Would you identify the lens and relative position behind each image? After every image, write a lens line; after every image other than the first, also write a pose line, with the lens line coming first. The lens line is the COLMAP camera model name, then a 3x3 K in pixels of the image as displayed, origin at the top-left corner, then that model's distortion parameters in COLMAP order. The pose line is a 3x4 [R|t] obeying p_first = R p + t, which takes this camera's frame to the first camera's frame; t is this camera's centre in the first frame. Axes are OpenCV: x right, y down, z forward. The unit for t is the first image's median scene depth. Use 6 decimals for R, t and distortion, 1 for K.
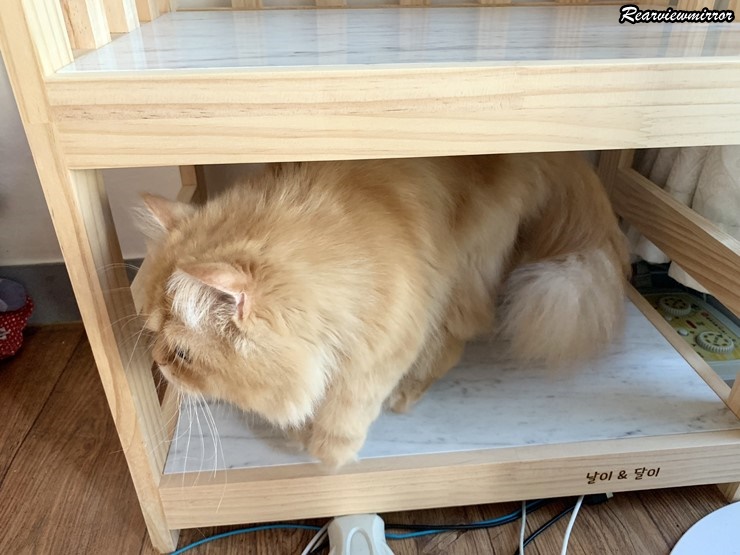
lens RADIAL K [[575.3, 0, 372.8], [0, 575.3, 276.2], [0, 0, 1]] dist [-0.021138, 0.021527]
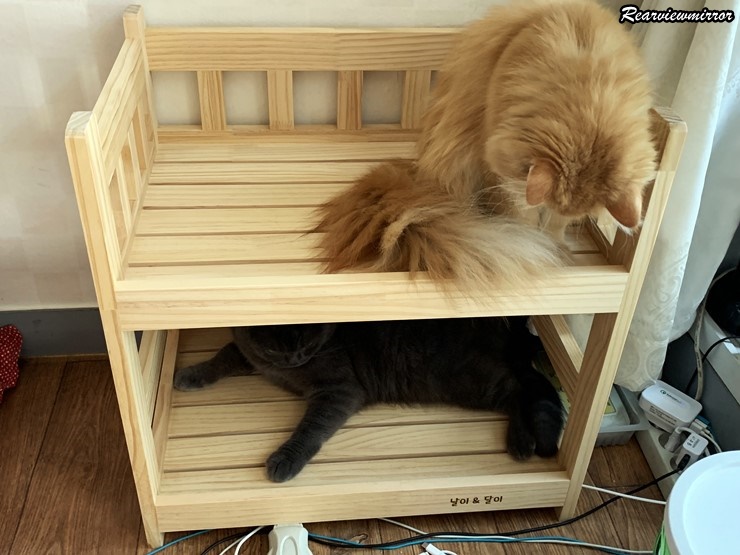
lens RADIAL K [[749.1, 0, 367.2], [0, 749.1, 275.8], [0, 0, 1]] dist [0.009948, 0.000000]
pose [[0.998994, 0.028612, 0.034540, 0.081957], [-0.031413, 0.996013, 0.083491, -0.366792], [-0.032013, -0.084492, 0.995910, -0.825598]]
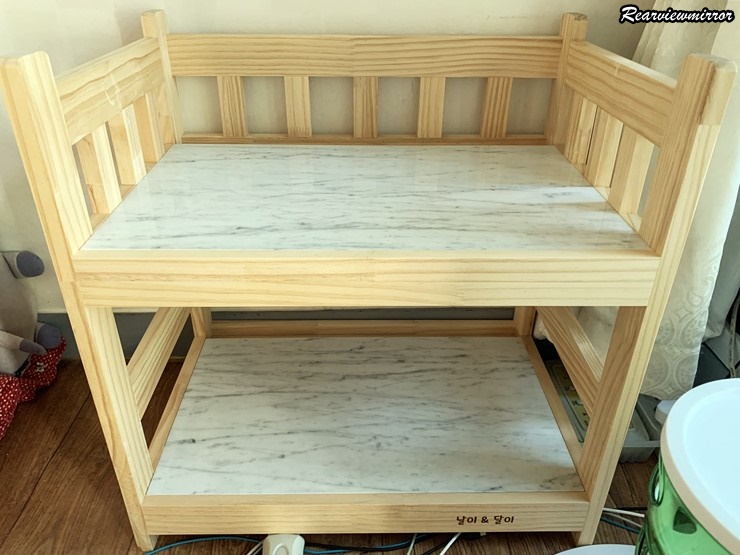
lens RADIAL K [[575.3, 0, 373.5], [0, 575.3, 277.3], [0, 0, 1]] dist [-0.021138, 0.021527]
pose [[0.997100, 0.051902, -0.055664, 0.224798], [-0.052287, 0.998617, -0.005483, -0.195212], [0.055302, 0.008378, 0.998435, -0.348410]]
